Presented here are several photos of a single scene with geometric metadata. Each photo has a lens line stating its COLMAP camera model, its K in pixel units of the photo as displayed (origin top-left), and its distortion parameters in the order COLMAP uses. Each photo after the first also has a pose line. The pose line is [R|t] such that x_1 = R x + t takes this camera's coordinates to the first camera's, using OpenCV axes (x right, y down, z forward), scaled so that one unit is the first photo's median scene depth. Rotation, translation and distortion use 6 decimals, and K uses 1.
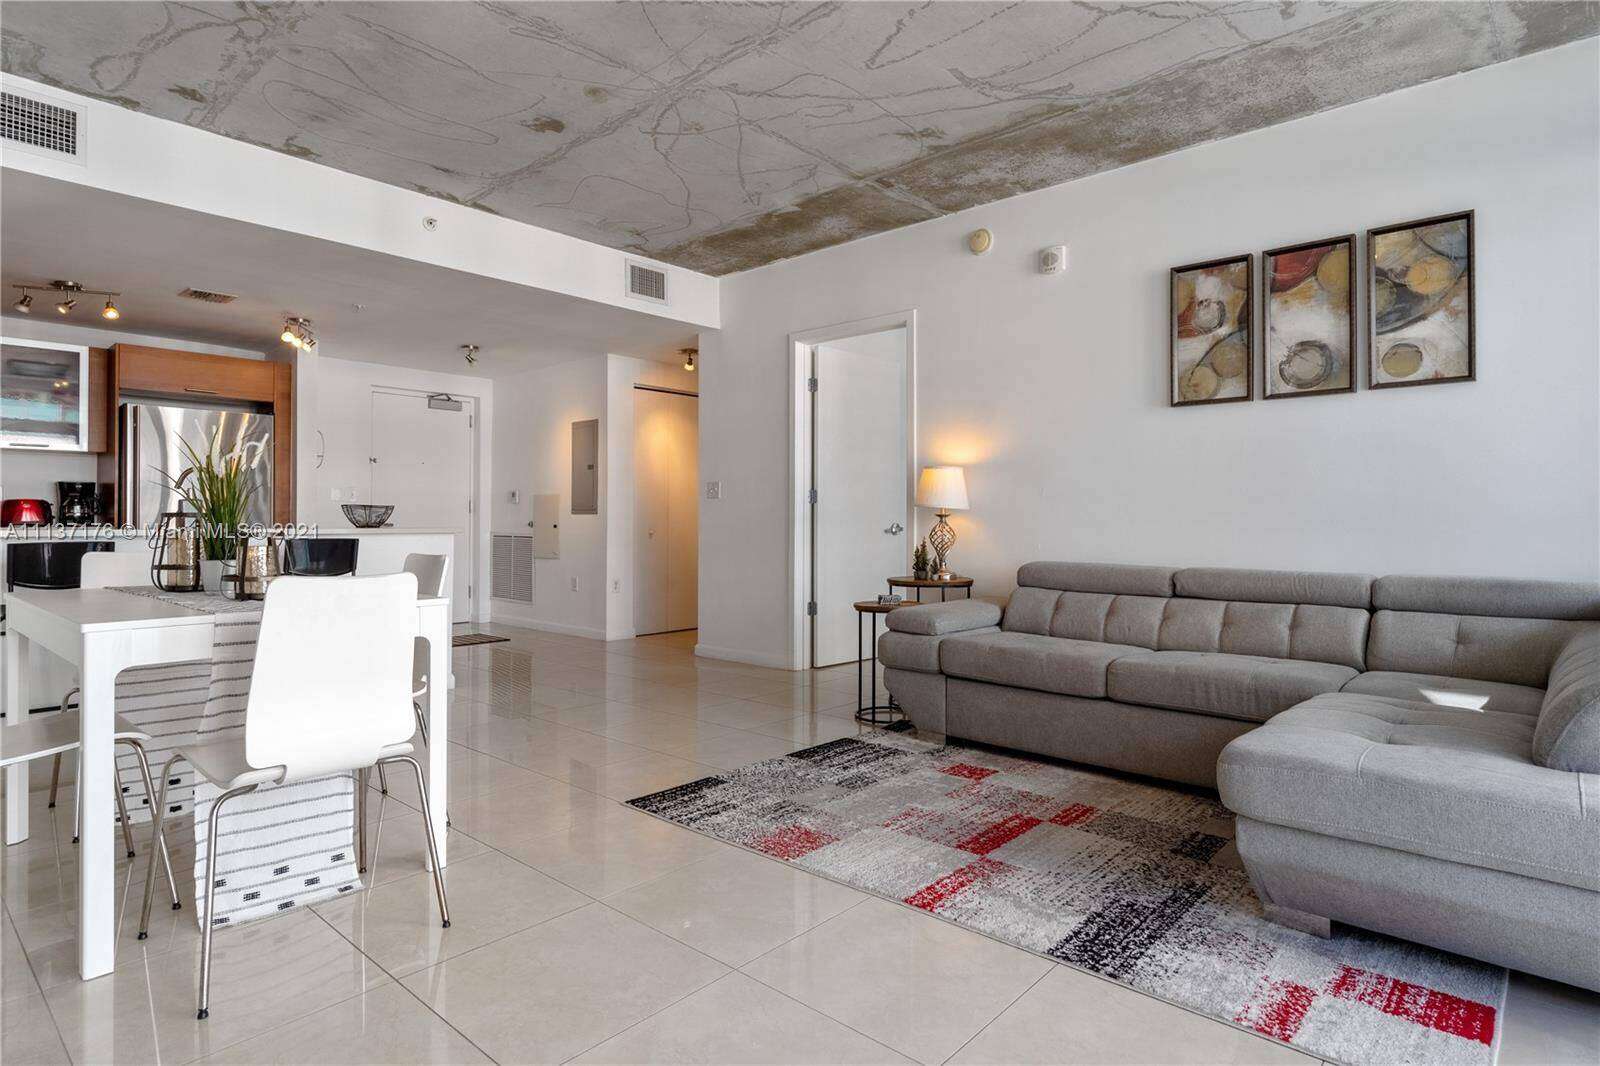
lens RADIAL K [[852.4, 0, 798.1], [0, 852.4, 508.9], [0, 0, 1]] dist [-0.002000, 0.001330]
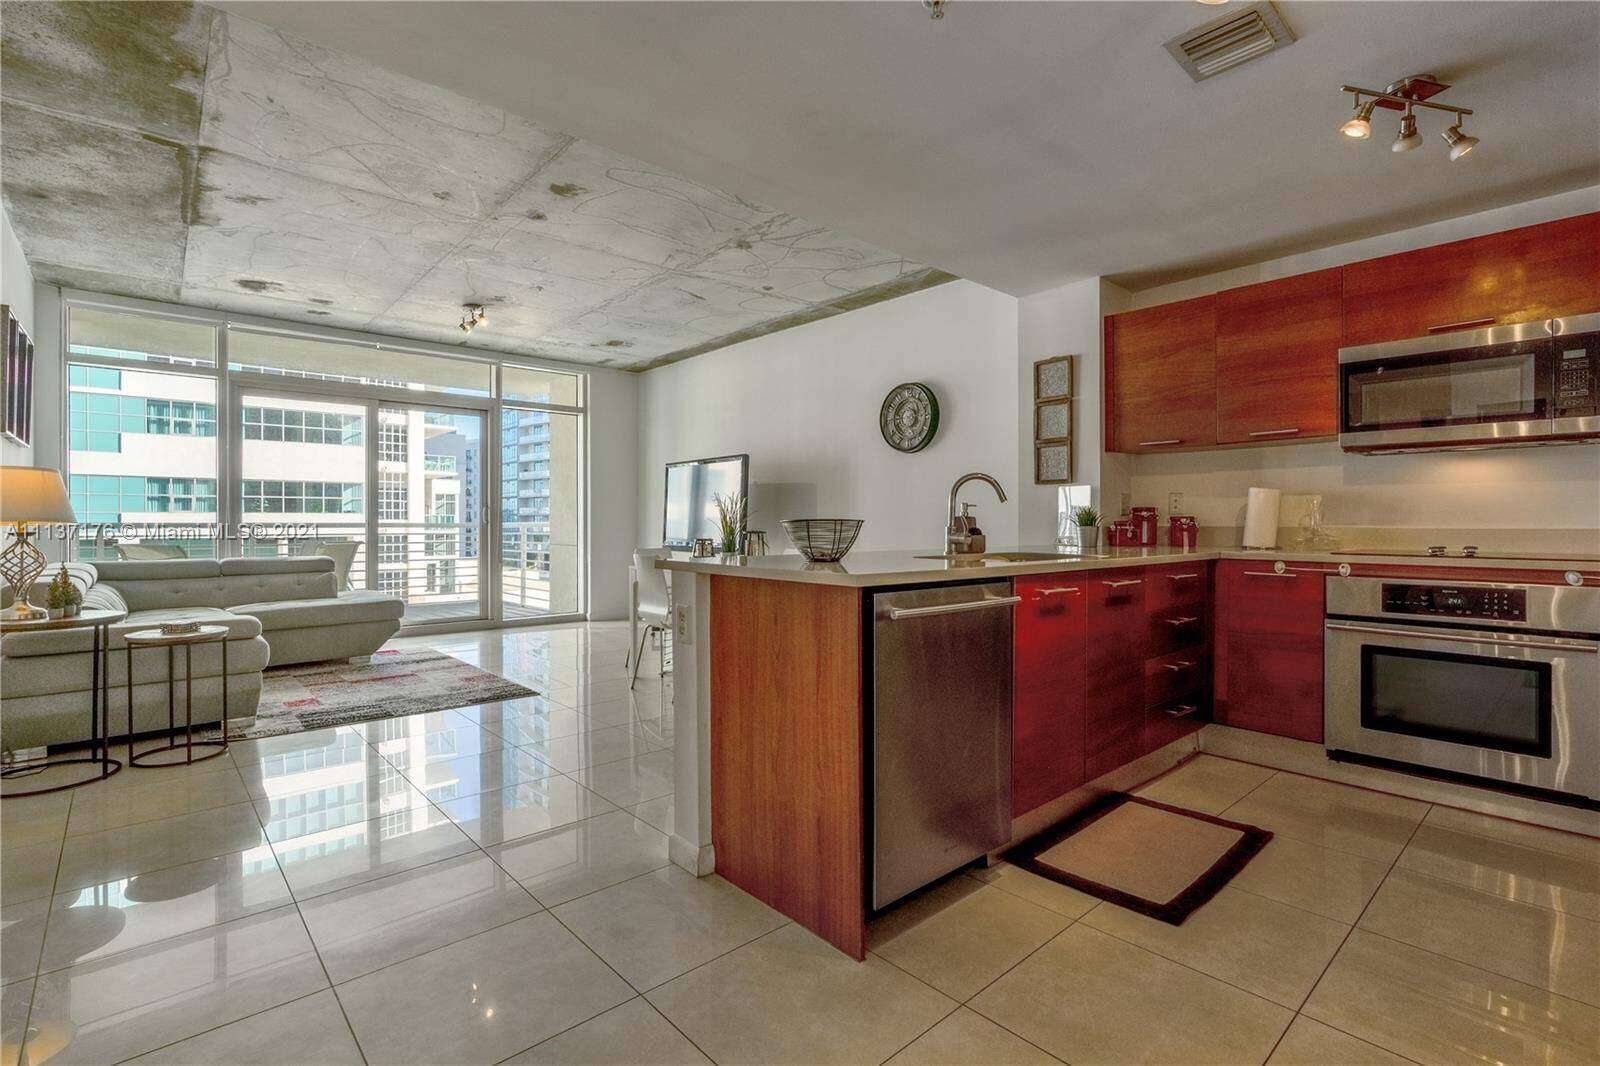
lens RADIAL K [[745.3, 0, 801.7], [0, 745.3, 521.1], [0, 0, 1]] dist [-0.003046, -0.000068]
pose [[-0.994438, -0.001155, 0.105322, -0.790982], [-0.002769, 0.999881, -0.015173, 0.005396], [-0.105292, -0.015381, -0.994322, 2.163354]]
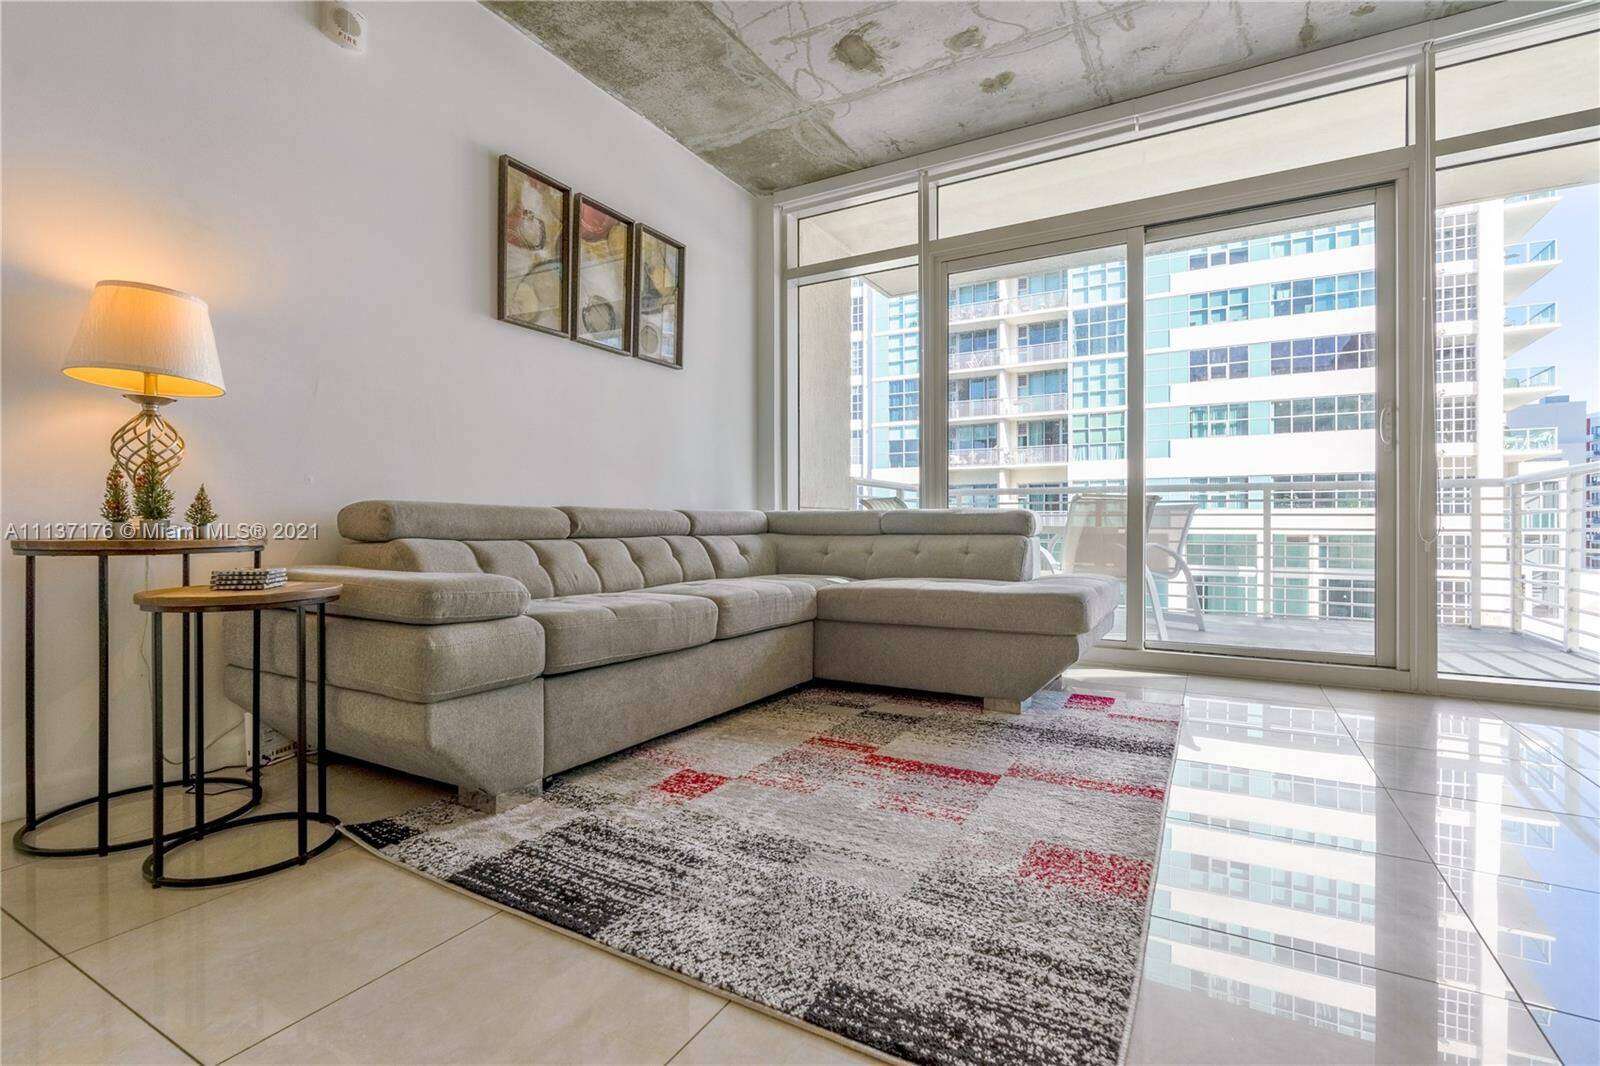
lens RADIAL K [[737.0, 0, 799.1], [0, 737.0, 524.0], [0, 0, 1]] dist [-0.004192, 0.001093]
pose [[-0.210519, -0.001338, 0.977589, -0.396208], [-0.016360, 0.999864, -0.002155, 0.094858], [-0.977453, -0.016447, -0.210512, 1.020650]]
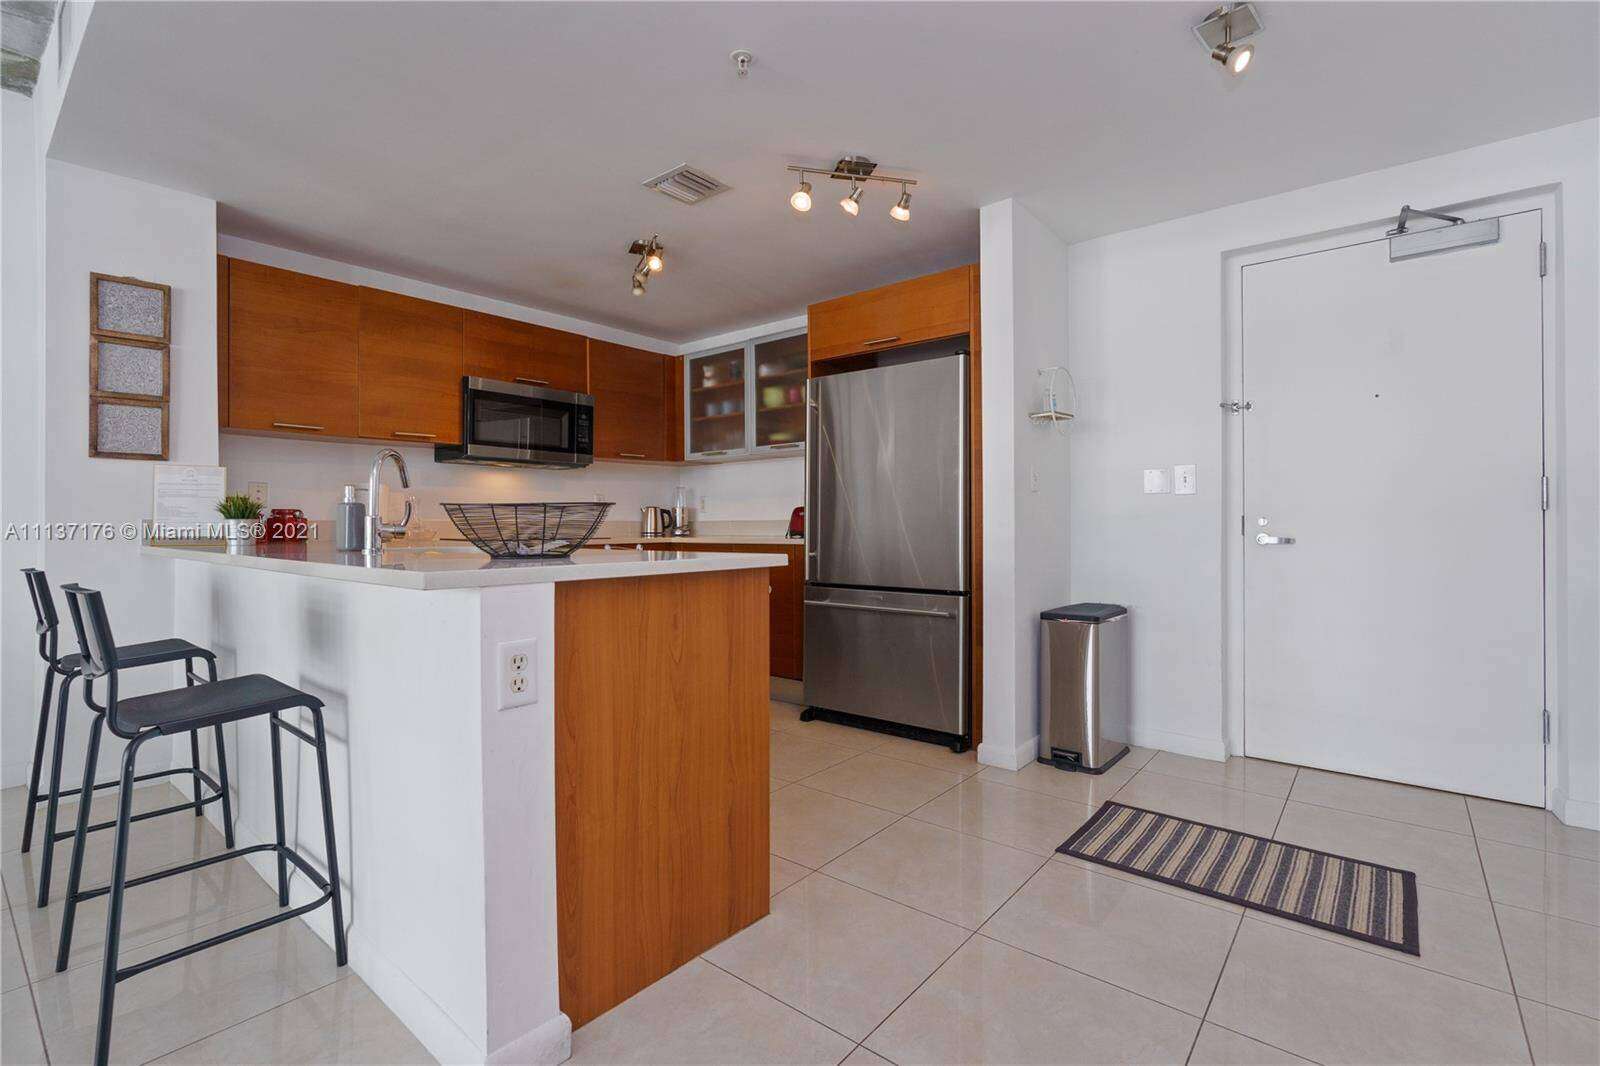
lens RADIAL K [[731.2, 0, 798.5], [0, 731.2, 520.0], [0, 0, 1]] dist [-0.004720, -0.000044]
pose [[0.041815, -0.006164, -0.999106, -0.212248], [0.018085, 0.999822, -0.005411, 0.011909], [0.998962, -0.017843, 0.041919, 1.630953]]
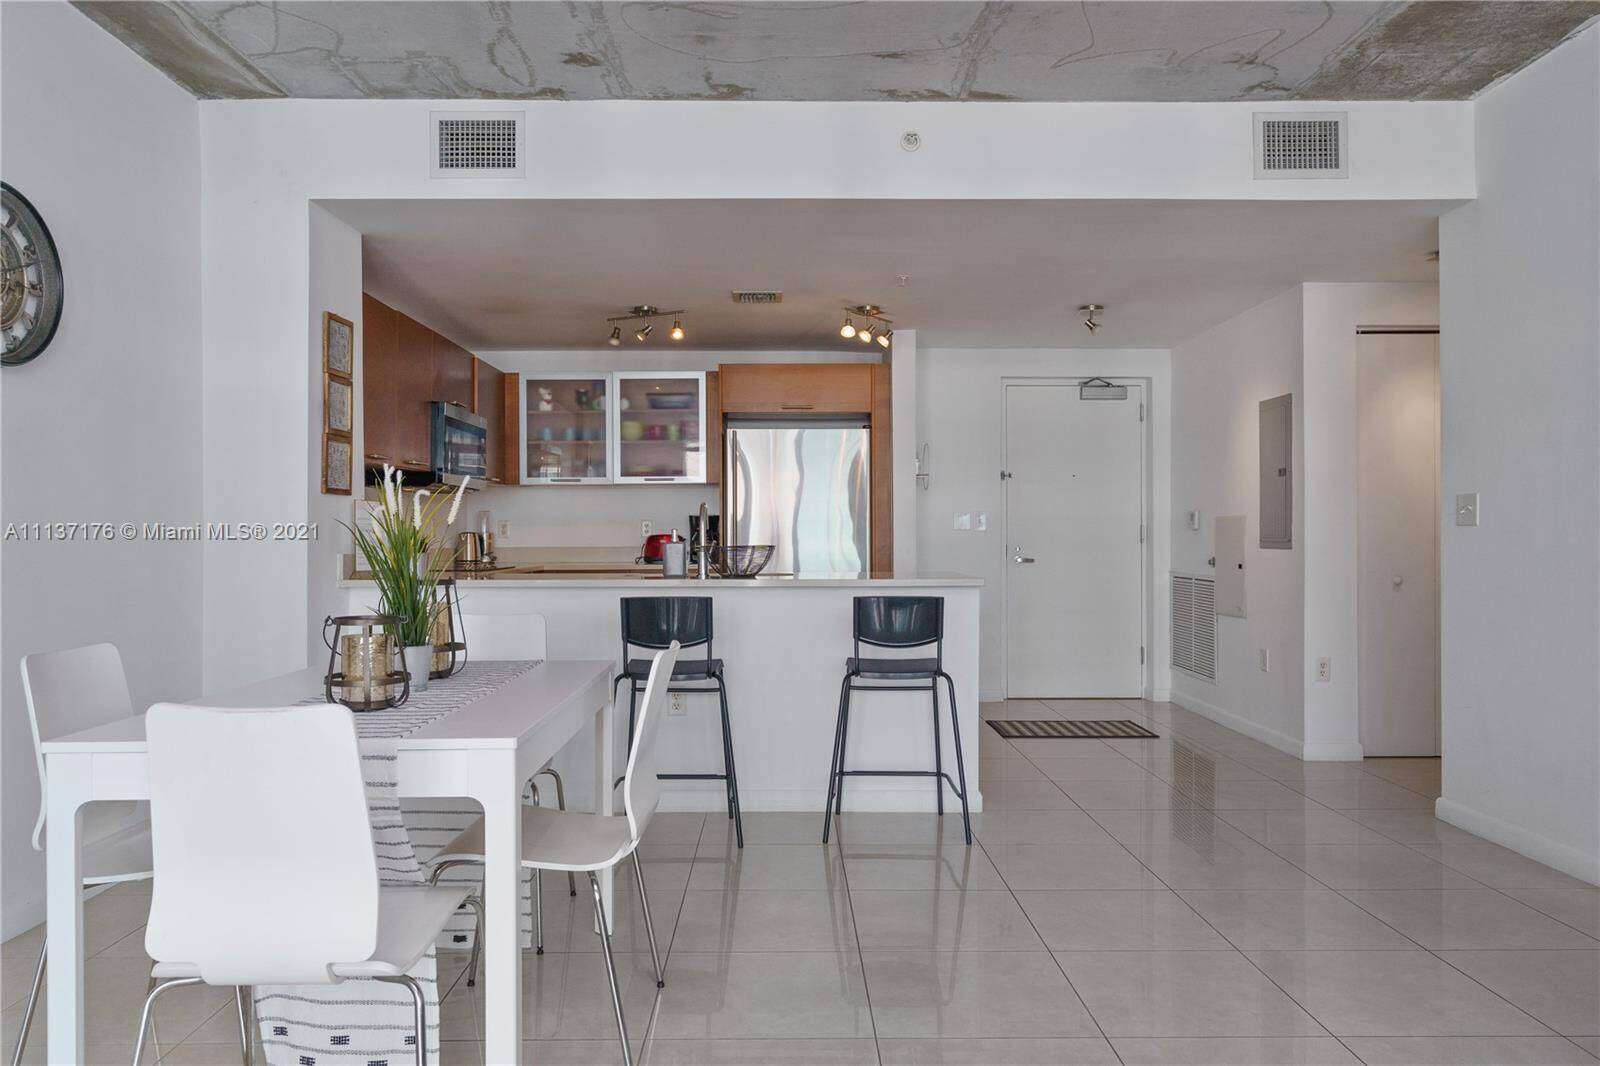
lens RADIAL K [[1096.4, 0, 797.0], [0, 1096.4, 534.3], [0, 0, 1]] dist [0.000626, 0.002802]
pose [[0.676150, -0.003842, -0.736754, 0.217198], [0.013884, 0.999875, 0.007527, -0.032296], [0.736633, -0.015318, 0.676119, 0.439805]]
